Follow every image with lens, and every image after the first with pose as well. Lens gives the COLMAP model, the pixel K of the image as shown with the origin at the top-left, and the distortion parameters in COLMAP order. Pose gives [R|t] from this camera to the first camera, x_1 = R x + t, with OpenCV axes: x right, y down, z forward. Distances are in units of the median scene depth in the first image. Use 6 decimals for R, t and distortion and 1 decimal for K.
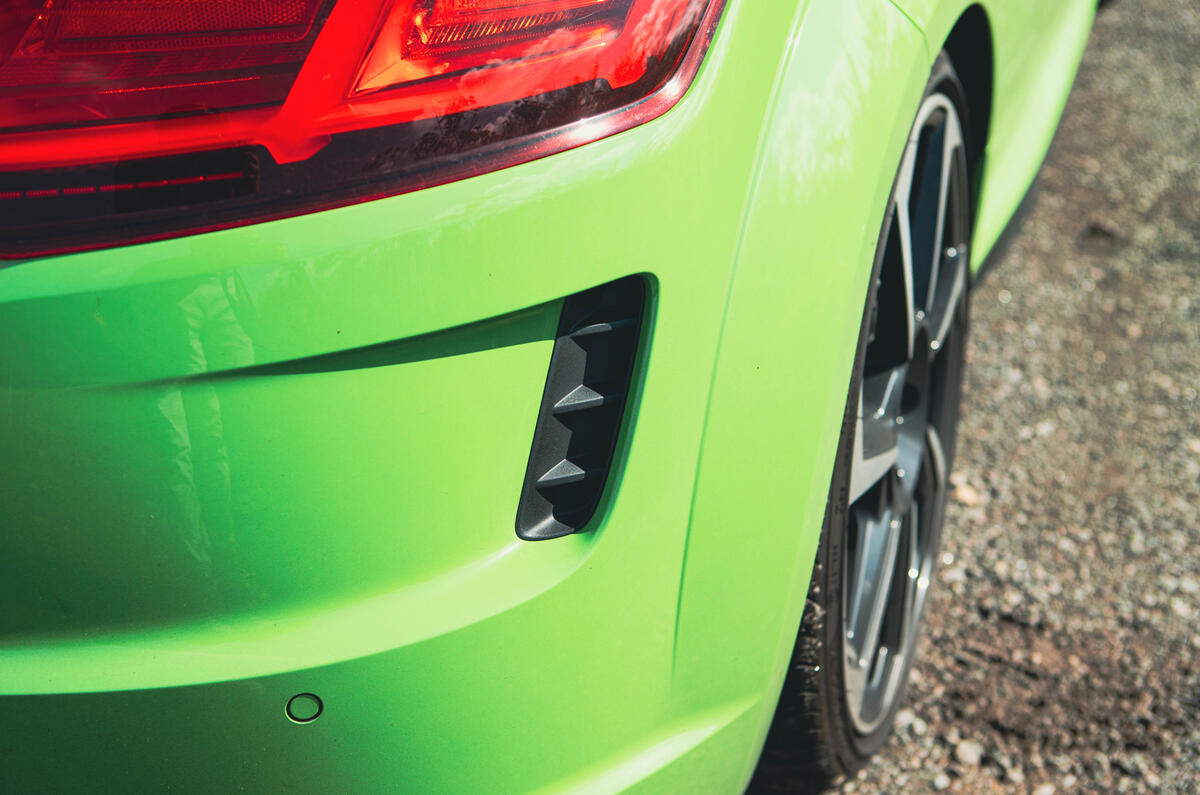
lens RADIAL K [[1556.4, 0, 598.4], [0, 1556.4, 402.8], [0, 0, 1]] dist [0.001885, 0.000000]
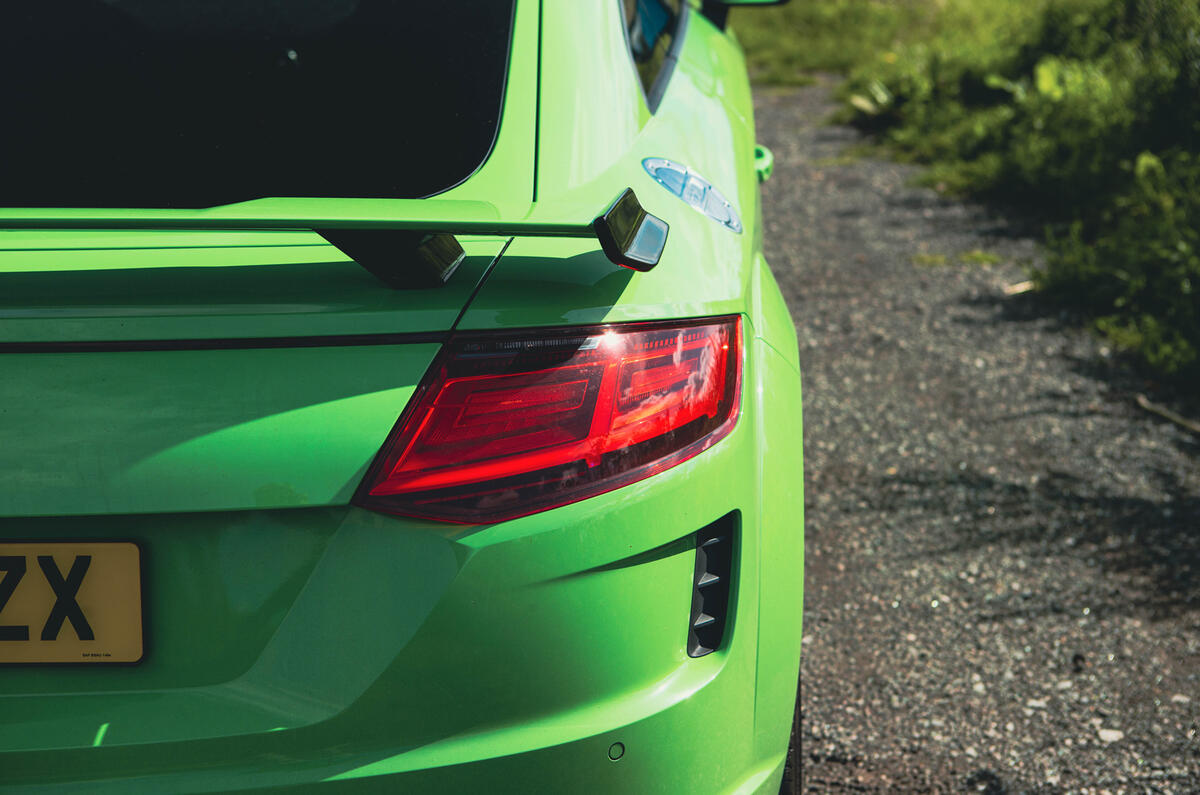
lens RADIAL K [[1794.3, 0, 599.5], [0, 1794.3, 394.7], [0, 0, 1]] dist [0.004861, 0.000000]
pose [[0.949528, -0.080025, 0.303304, -0.412135], [0.140719, 0.972828, -0.183861, 0.085032], [-0.280349, 0.217261, 0.934988, -0.555538]]
